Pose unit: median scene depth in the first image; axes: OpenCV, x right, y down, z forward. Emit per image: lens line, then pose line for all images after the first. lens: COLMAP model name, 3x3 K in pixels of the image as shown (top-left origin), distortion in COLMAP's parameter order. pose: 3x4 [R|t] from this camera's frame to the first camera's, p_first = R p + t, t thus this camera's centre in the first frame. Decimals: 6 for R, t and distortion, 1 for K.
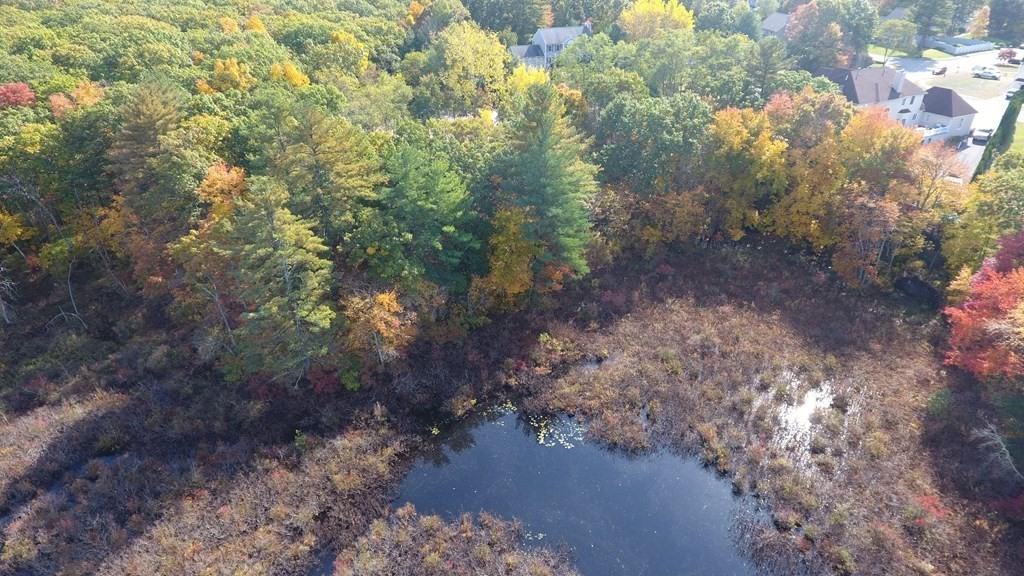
lens RADIAL K [[594.8, 0, 504.2], [0, 594.8, 285.7], [0, 0, 1]] dist [-0.006310, 0.000360]
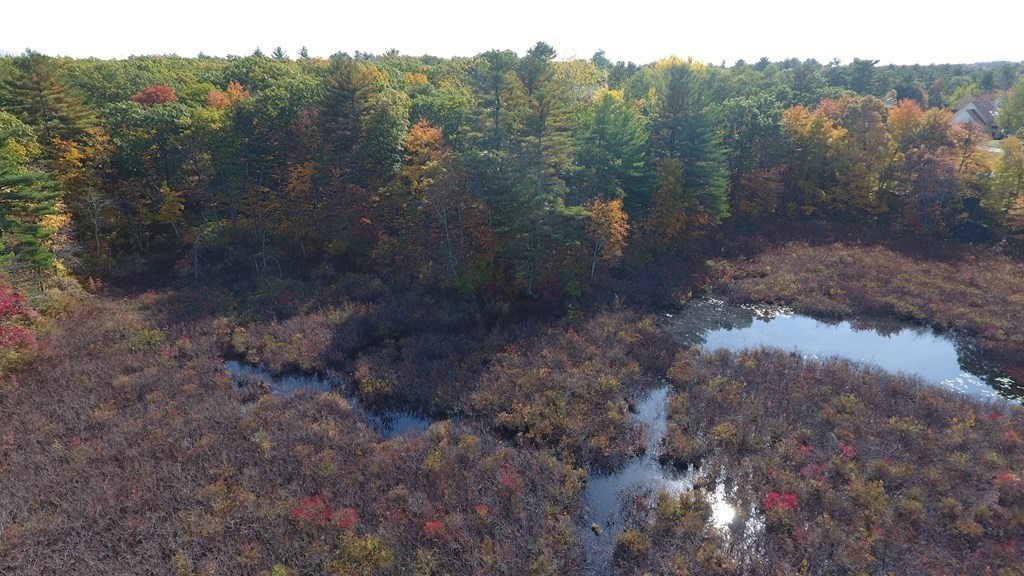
lens RADIAL K [[594.8, 0, 503.8], [0, 594.8, 288.4], [0, 0, 1]] dist [-0.006310, 0.000360]
pose [[0.990364, -0.029836, 0.135237, -0.542670], [0.053686, 0.982870, -0.176309, 0.352092], [-0.127660, 0.181871, 0.975001, -0.078299]]
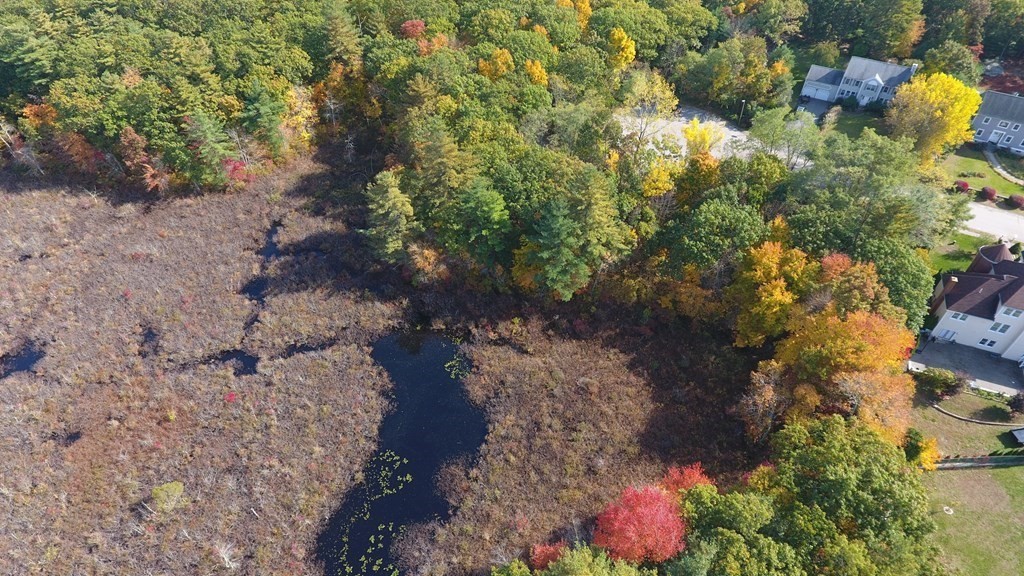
lens RADIAL K [[594.8, 0, 501.3], [0, 594.8, 286.0], [0, 0, 1]] dist [-0.006310, 0.000360]
pose [[0.662616, 0.526800, -0.532375, 0.911043], [-0.379826, 0.848990, 0.367353, -0.605294], [0.645502, -0.041204, 0.762646, -0.232917]]
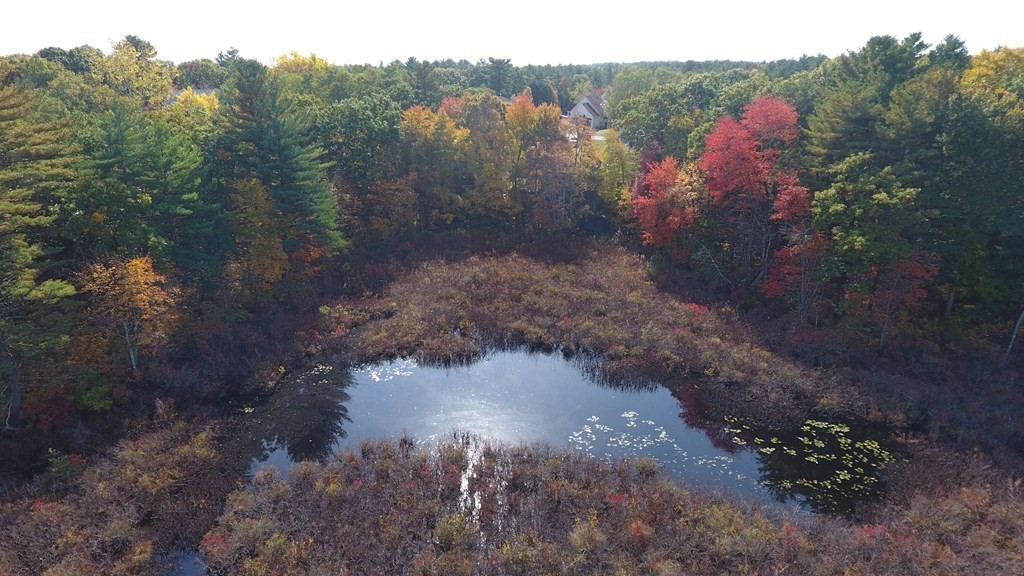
lens RADIAL K [[594.8, 0, 503.1], [0, 594.8, 287.8], [0, 0, 1]] dist [-0.006310, 0.000360]
pose [[0.804782, -0.189335, 0.562565, -0.241289], [0.292388, 0.951252, -0.098128, 0.248078], [-0.516562, 0.243458, 0.820909, 0.112359]]
